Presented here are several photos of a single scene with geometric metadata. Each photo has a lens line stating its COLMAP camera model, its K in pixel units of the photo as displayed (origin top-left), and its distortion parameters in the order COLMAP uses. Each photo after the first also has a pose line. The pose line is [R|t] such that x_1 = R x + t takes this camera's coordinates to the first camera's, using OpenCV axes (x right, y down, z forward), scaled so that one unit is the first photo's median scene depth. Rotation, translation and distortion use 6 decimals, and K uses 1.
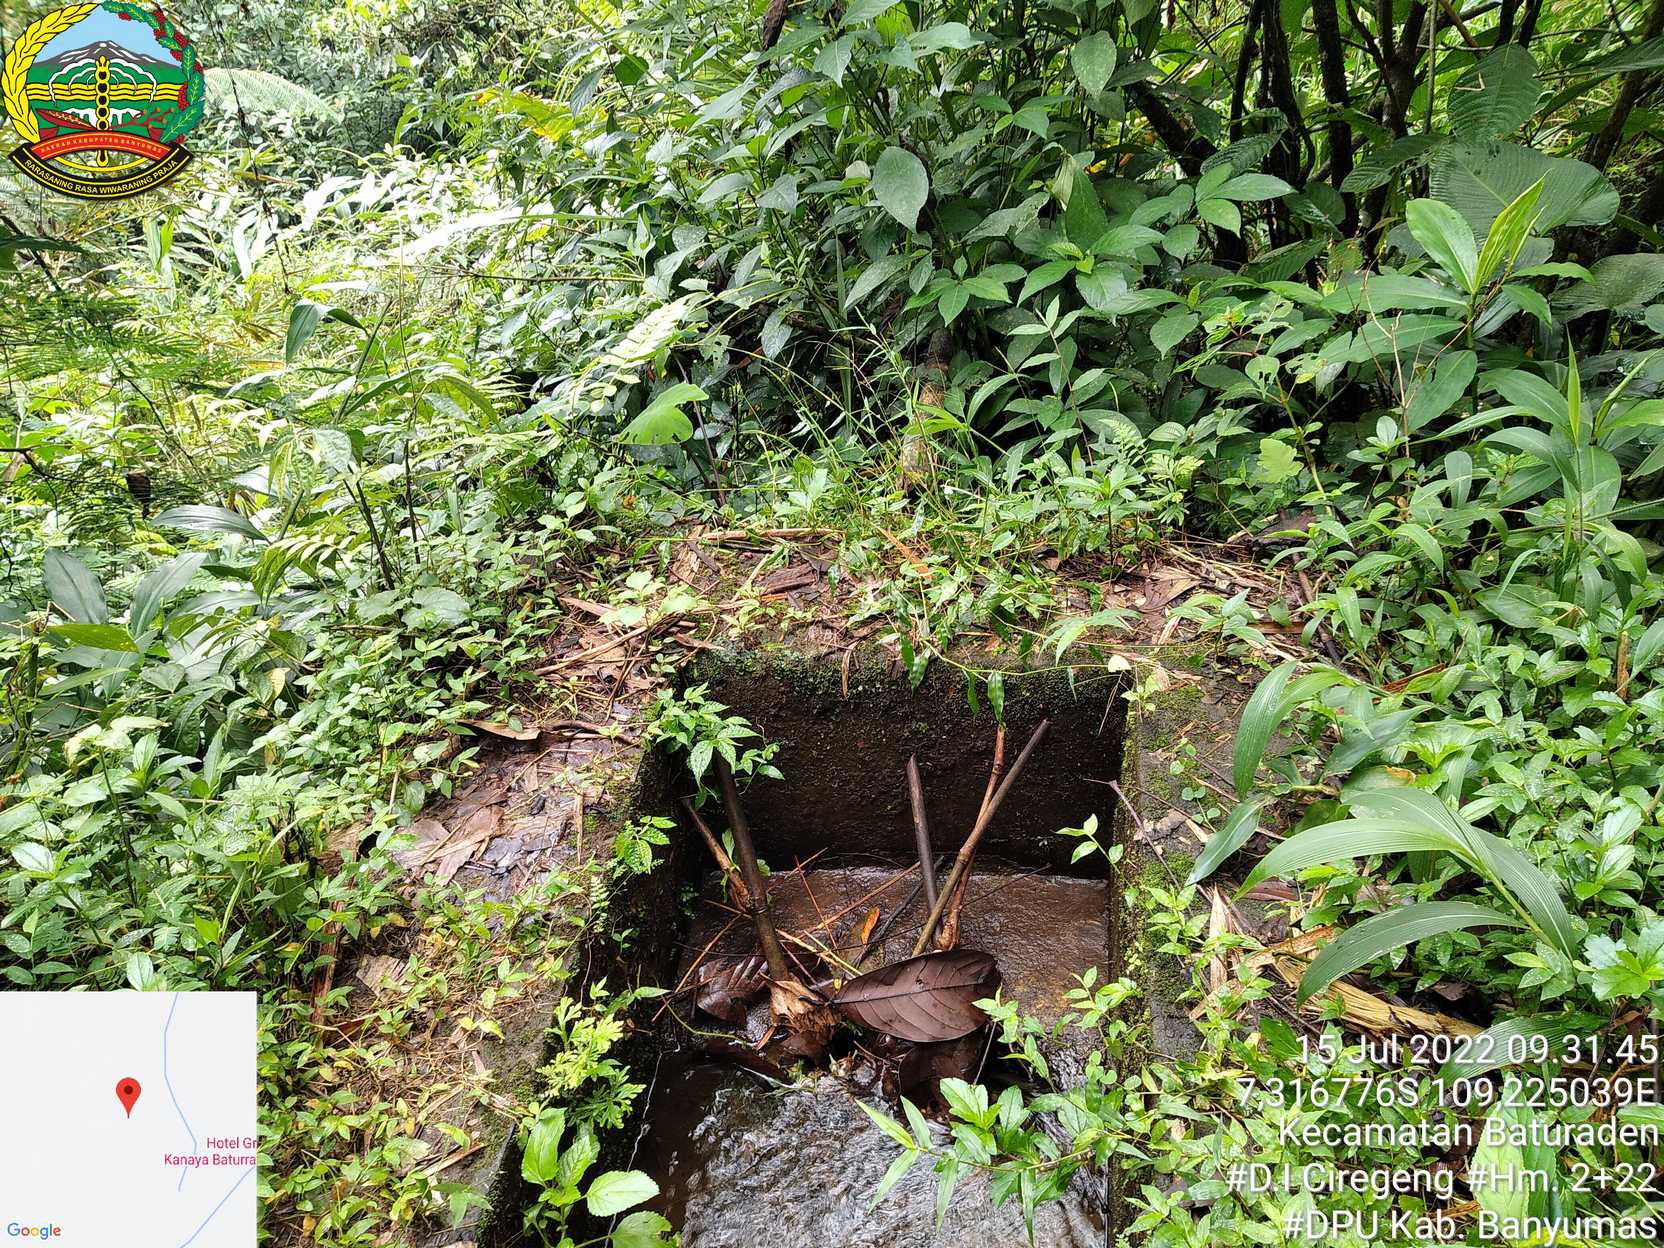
lens RADIAL K [[1391.9, 0, 830.8], [0, 1391.9, 617.2], [0, 0, 1]] dist [0.000019, -0.014010]
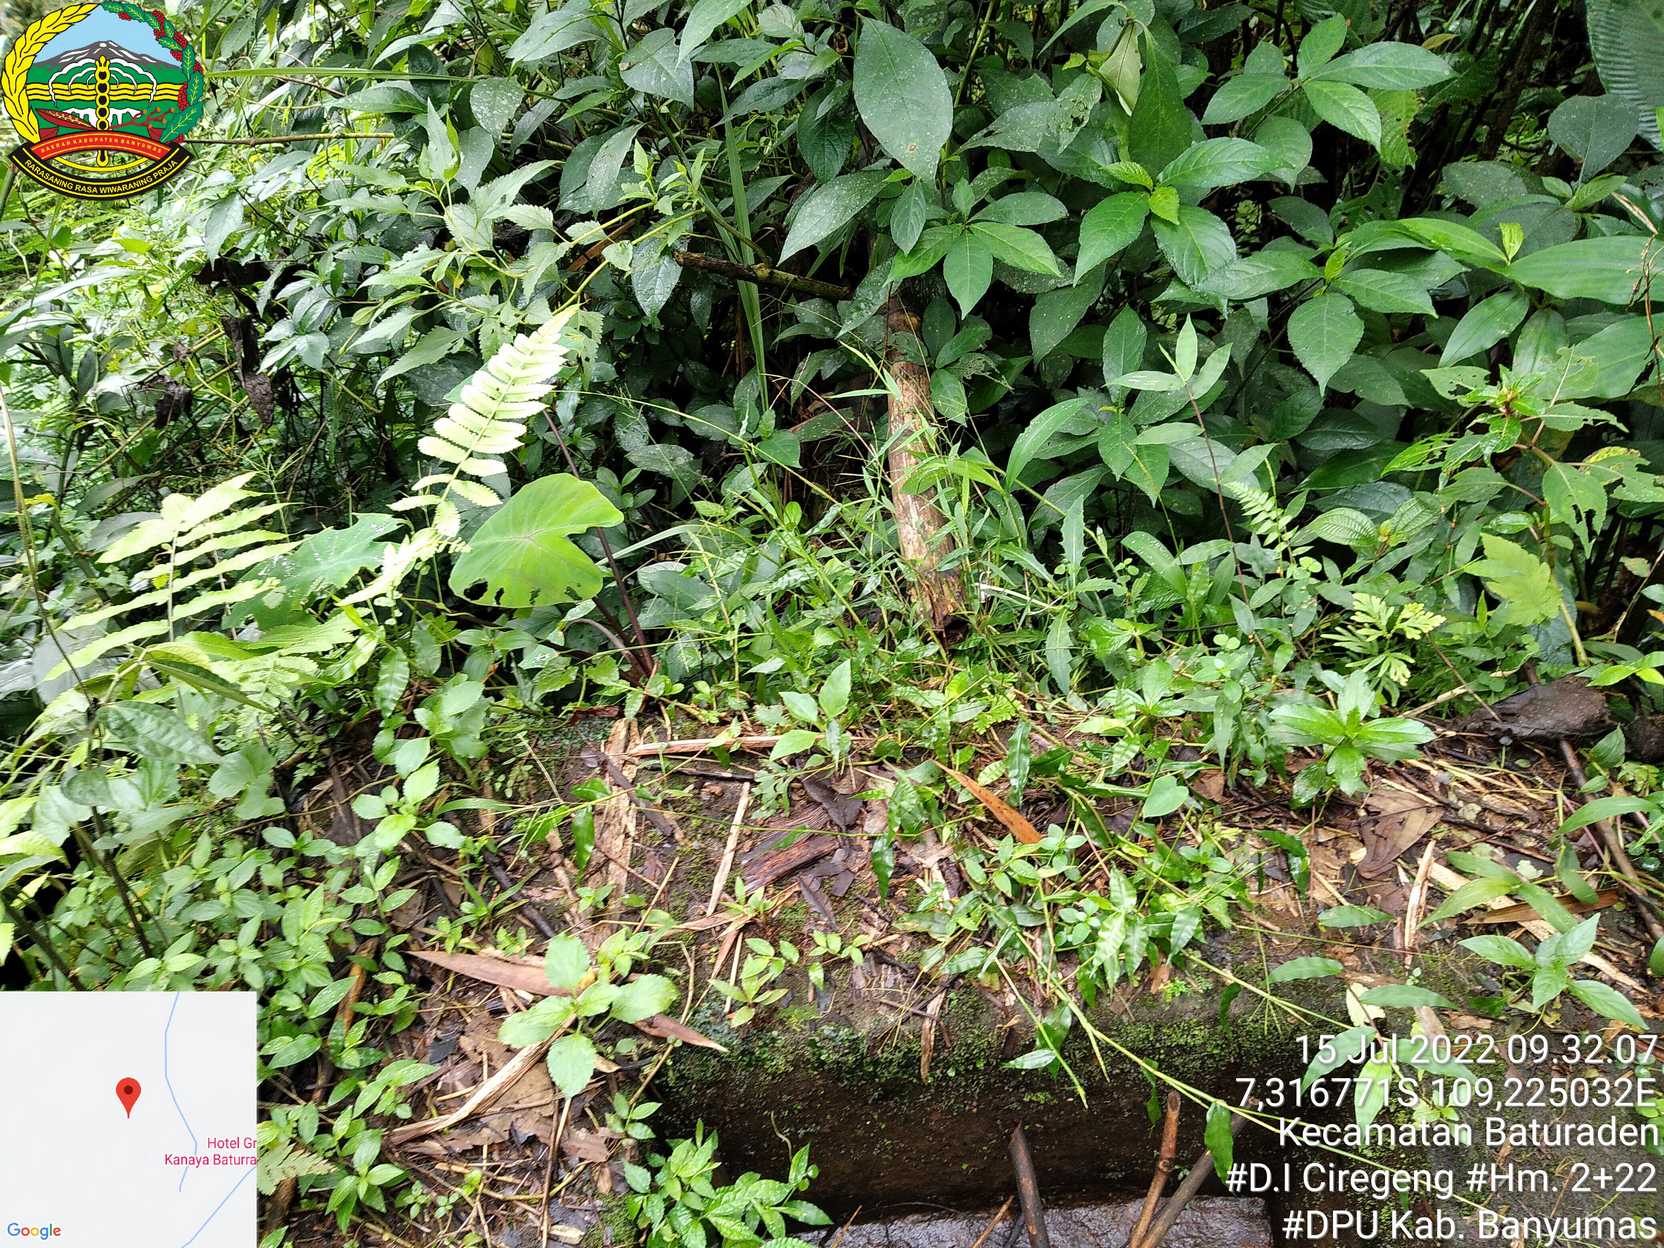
lens RADIAL K [[1391.9, 0, 843.8], [0, 1391.9, 616.2], [0, 0, 1]] dist [0.000019, -0.014010]
pose [[0.981864, -0.078150, 0.172731, -0.106887], [0.037690, 0.973365, 0.226143, -0.263394], [-0.185803, -0.215531, 0.958657, 0.443171]]
